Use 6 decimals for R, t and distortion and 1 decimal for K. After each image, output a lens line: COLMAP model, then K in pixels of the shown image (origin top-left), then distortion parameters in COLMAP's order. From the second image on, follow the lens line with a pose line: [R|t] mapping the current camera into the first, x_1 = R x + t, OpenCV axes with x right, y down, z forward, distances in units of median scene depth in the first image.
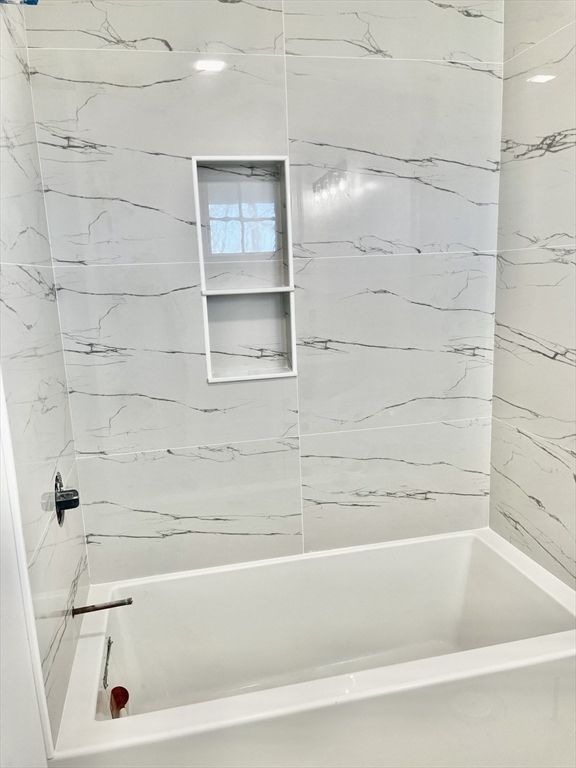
lens RADIAL K [[585.6, 0, 283.4], [0, 585.6, 384.4], [0, 0, 1]] dist [0.064605, -0.095258]
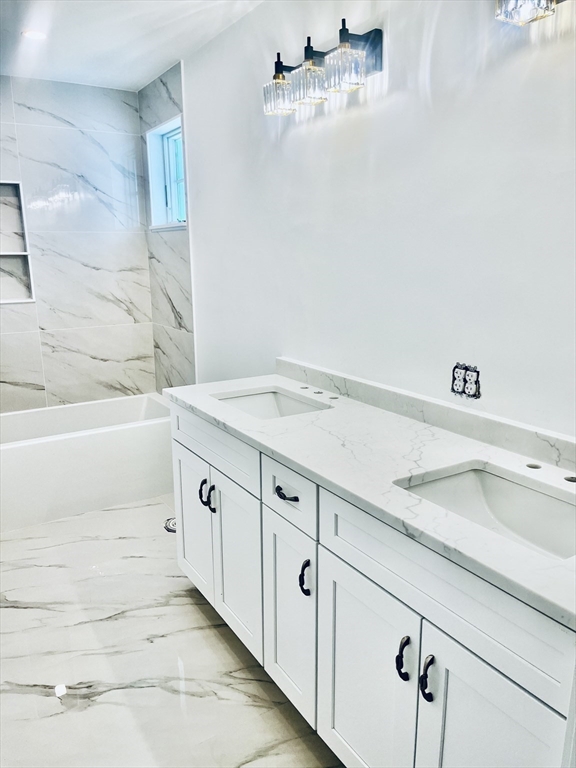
lens RADIAL K [[585.6, 0, 283.4], [0, 585.6, 384.4], [0, 0, 1]] dist [0.064605, -0.095258]
pose [[0.918874, -0.053326, 0.390931, -0.001251], [0.038612, 0.998222, 0.045408, 0.195163], [-0.392658, -0.026630, 0.919299, -1.064028]]
